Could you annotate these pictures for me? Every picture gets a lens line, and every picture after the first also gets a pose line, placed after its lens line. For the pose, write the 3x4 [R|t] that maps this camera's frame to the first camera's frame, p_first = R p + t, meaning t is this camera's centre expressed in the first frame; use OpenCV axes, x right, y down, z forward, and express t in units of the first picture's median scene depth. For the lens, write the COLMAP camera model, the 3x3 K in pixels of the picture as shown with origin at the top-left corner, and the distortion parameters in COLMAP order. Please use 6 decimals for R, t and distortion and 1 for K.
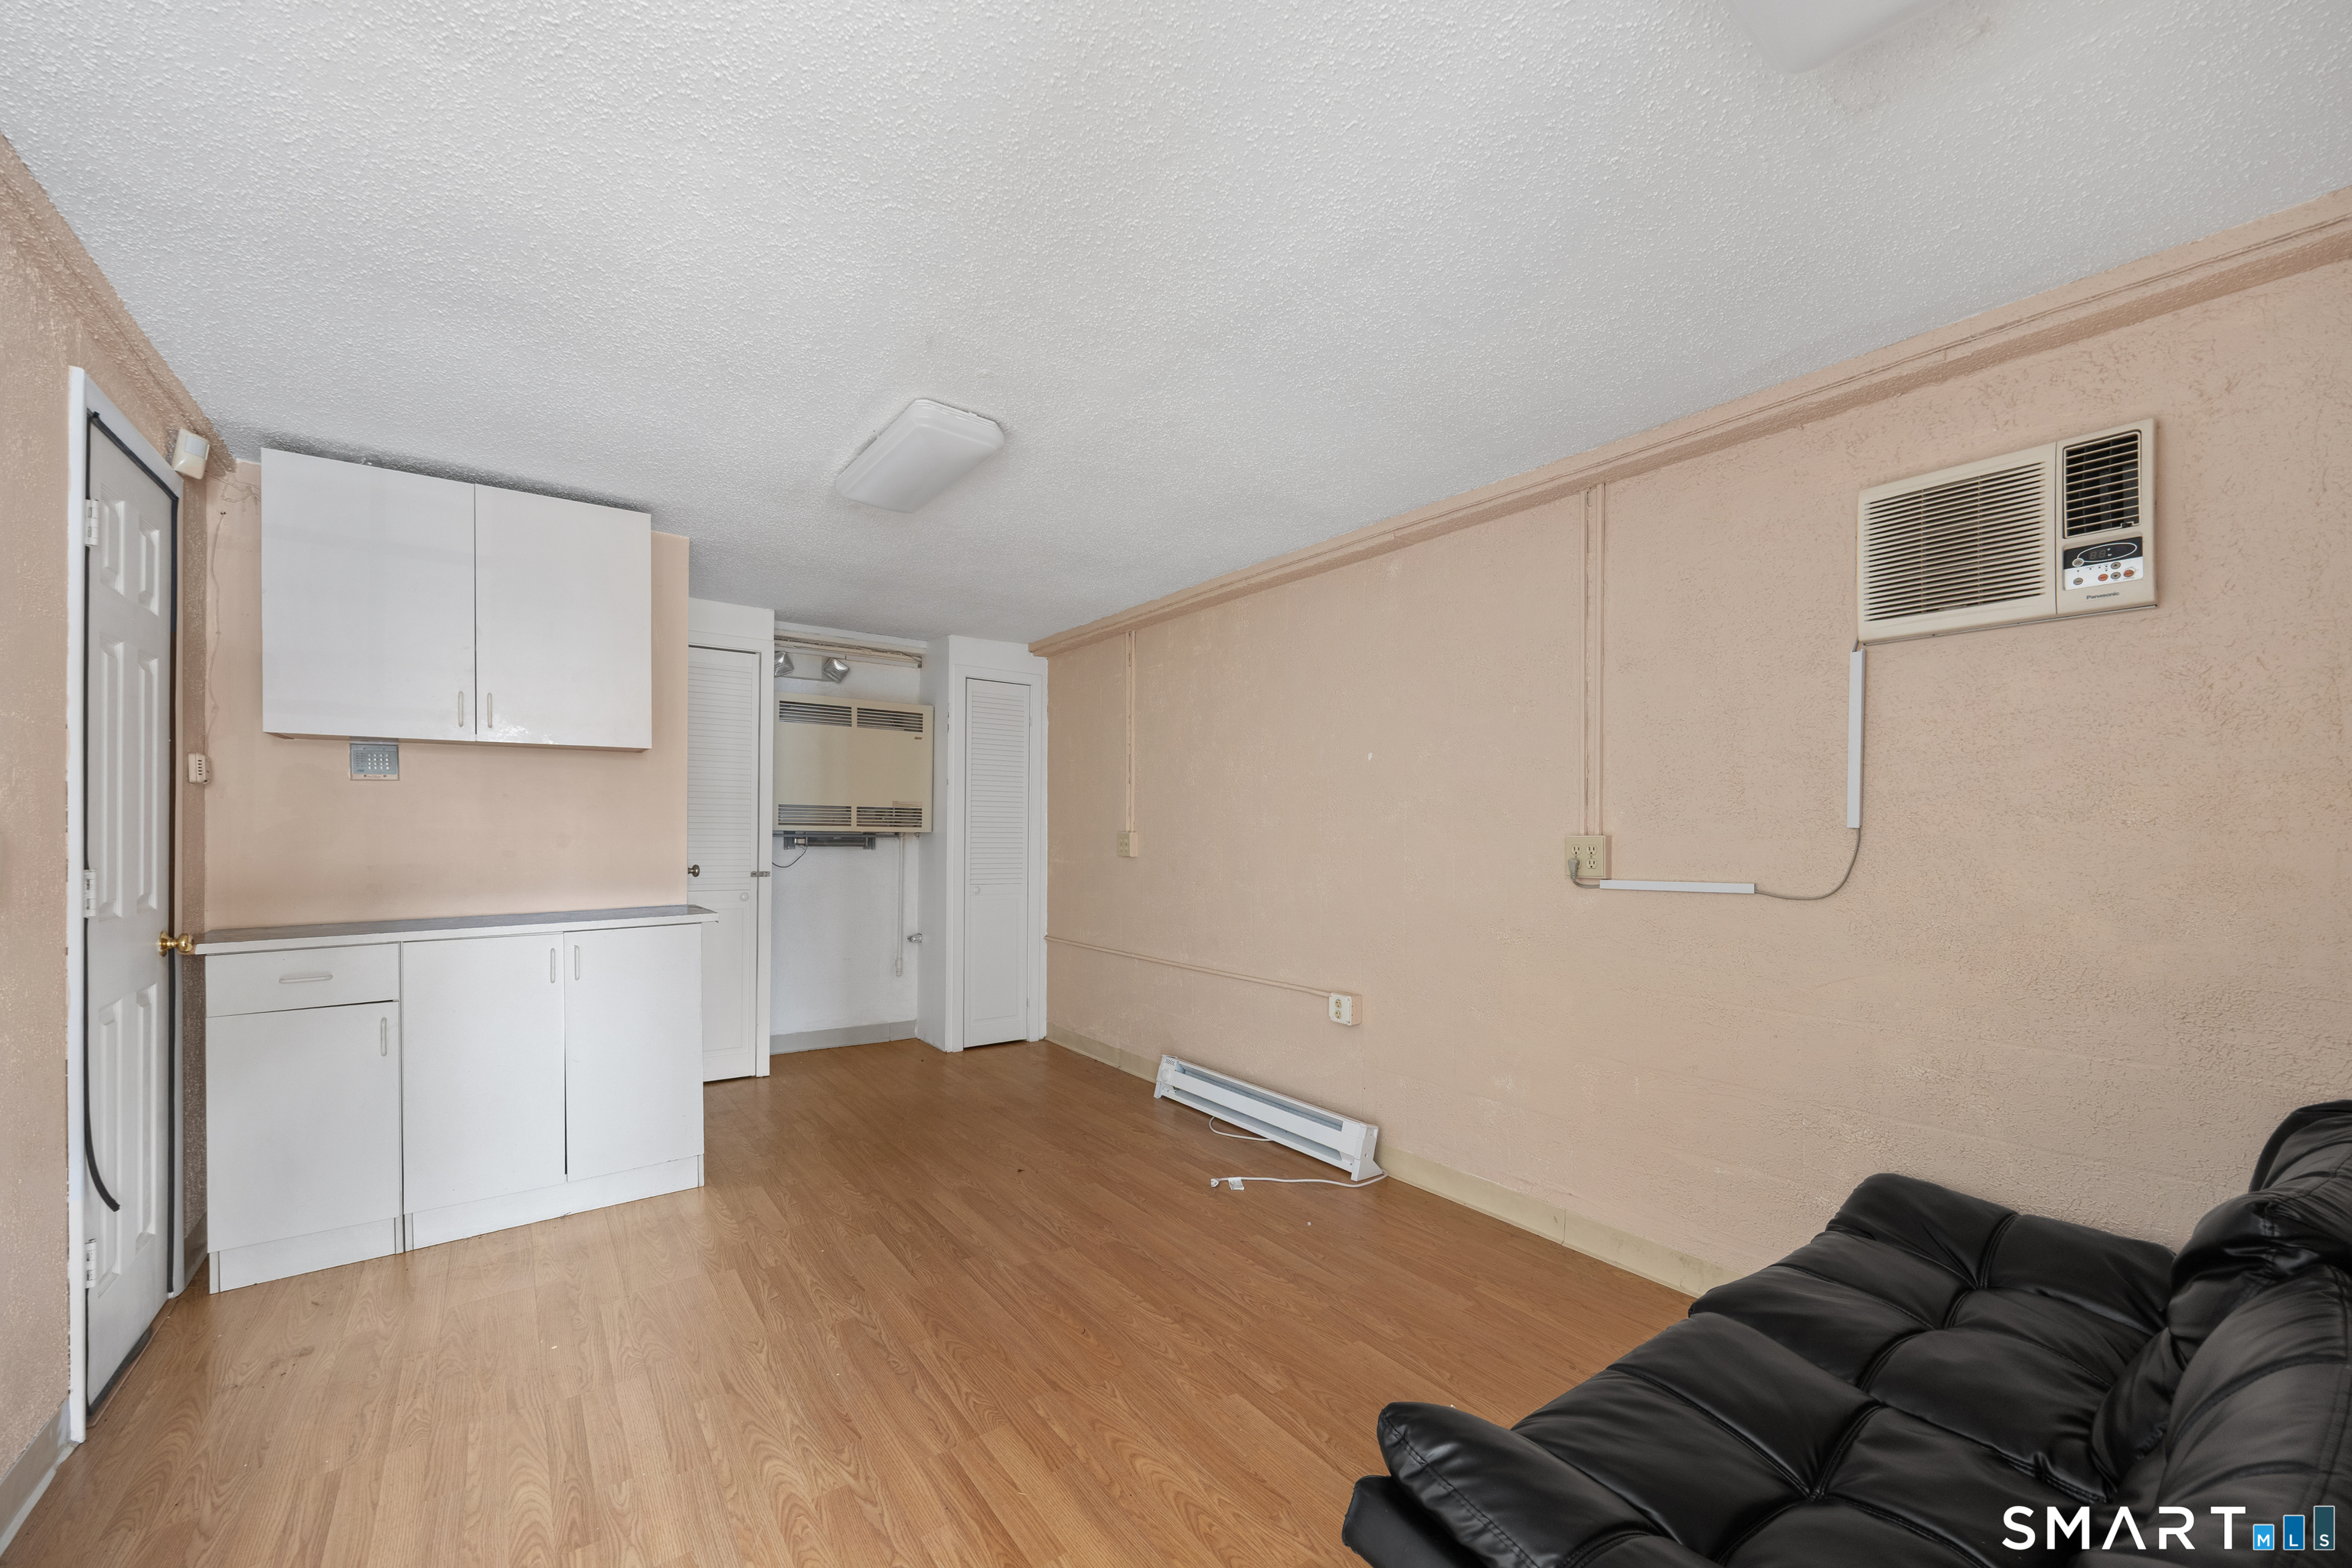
lens RADIAL K [[912.4, 0, 1182.6], [0, 912.4, 827.0], [0, 0, 1]] dist [-0.013455, 0.000113]
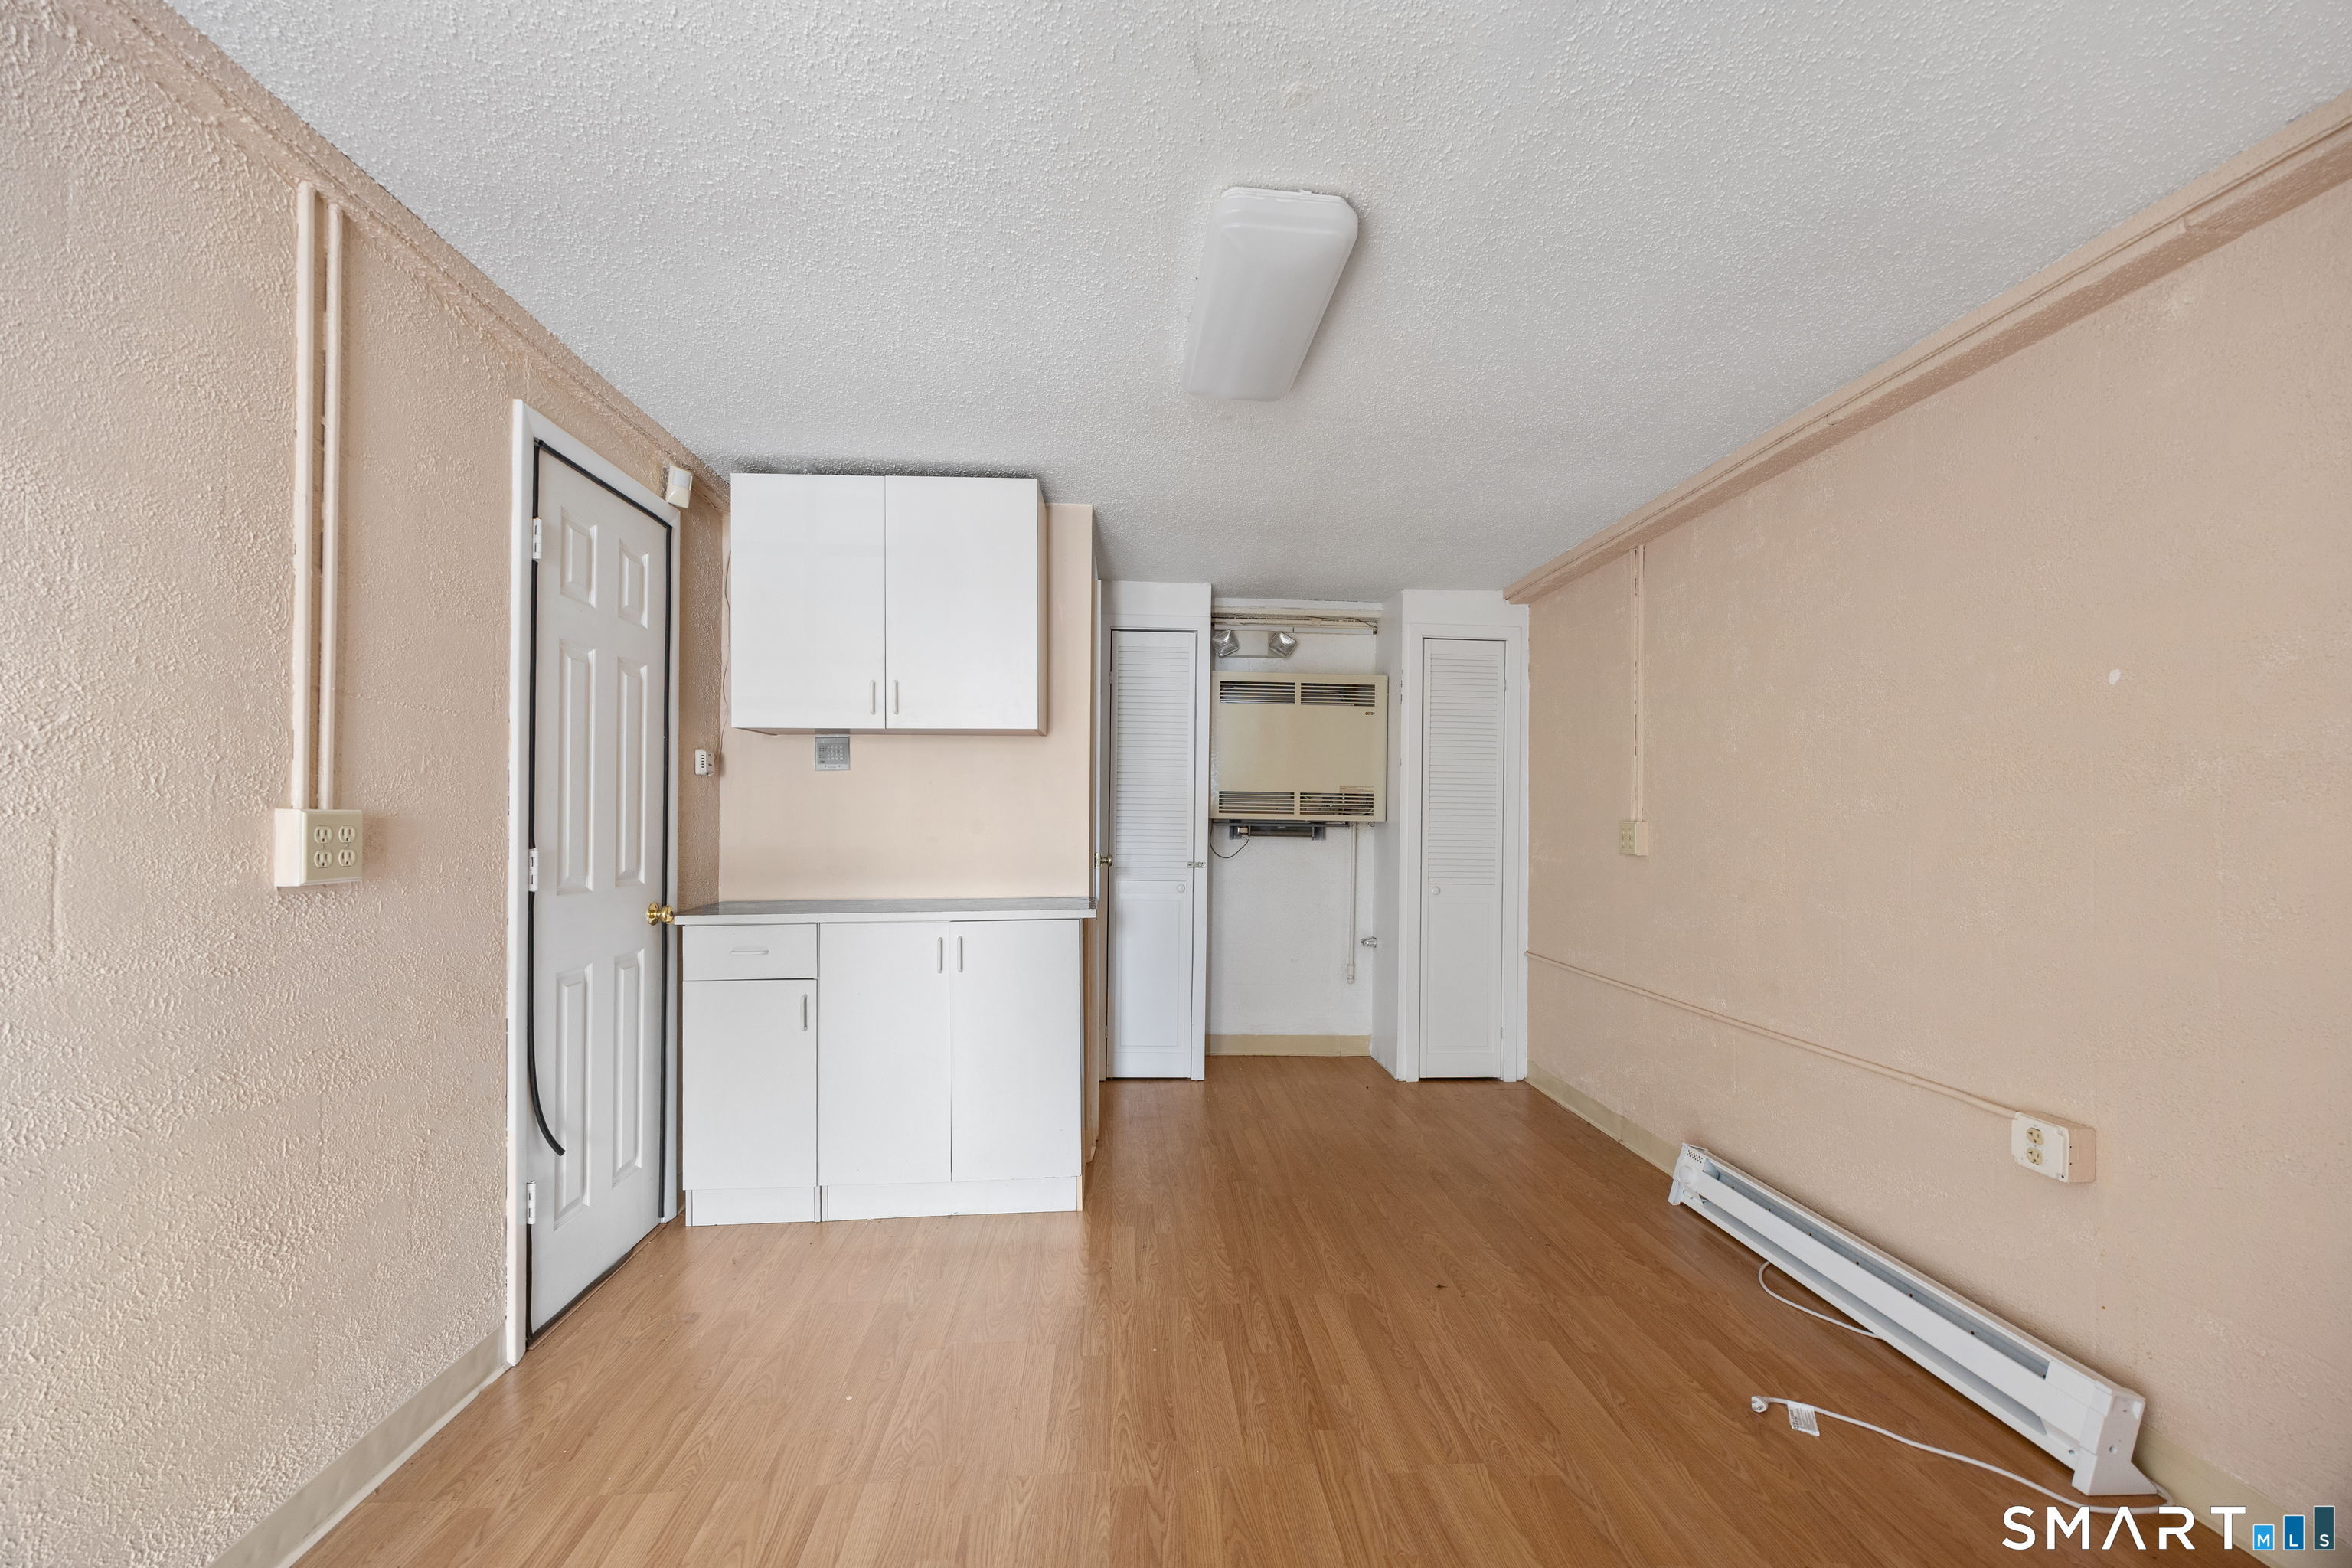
lens RADIAL K [[896.6, 0, 1172.8], [0, 896.6, 811.1], [0, 0, 1]] dist [-0.002684, -0.000010]
pose [[0.837430, -0.003008, -0.546536, 0.027035], [-0.001343, 0.999971, -0.007561, 0.003813], [0.546543, 0.007066, 0.837401, 0.226692]]
